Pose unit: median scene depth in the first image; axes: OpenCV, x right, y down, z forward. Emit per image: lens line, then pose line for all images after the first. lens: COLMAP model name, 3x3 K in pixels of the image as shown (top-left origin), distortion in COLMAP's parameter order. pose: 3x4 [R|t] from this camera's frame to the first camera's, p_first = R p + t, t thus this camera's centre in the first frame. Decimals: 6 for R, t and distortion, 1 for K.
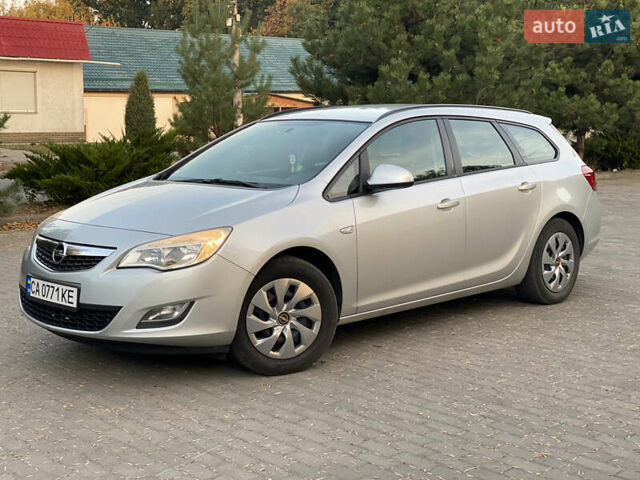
lens RADIAL K [[926.8, 0, 293.2], [0, 926.8, 239.9], [0, 0, 1]] dist [0.109742, 0.022678]
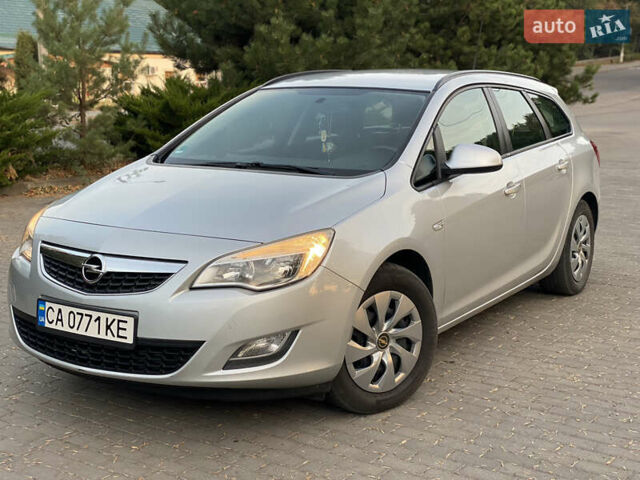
lens RADIAL K [[926.8, 0, 293.2], [0, 926.8, 239.9], [0, 0, 1]] dist [0.109742, 0.022678]
pose [[0.973888, -0.027156, 0.225399, -0.259892], [0.018225, 0.998968, 0.041610, -0.036020], [-0.226297, -0.036416, 0.973377, 0.247004]]
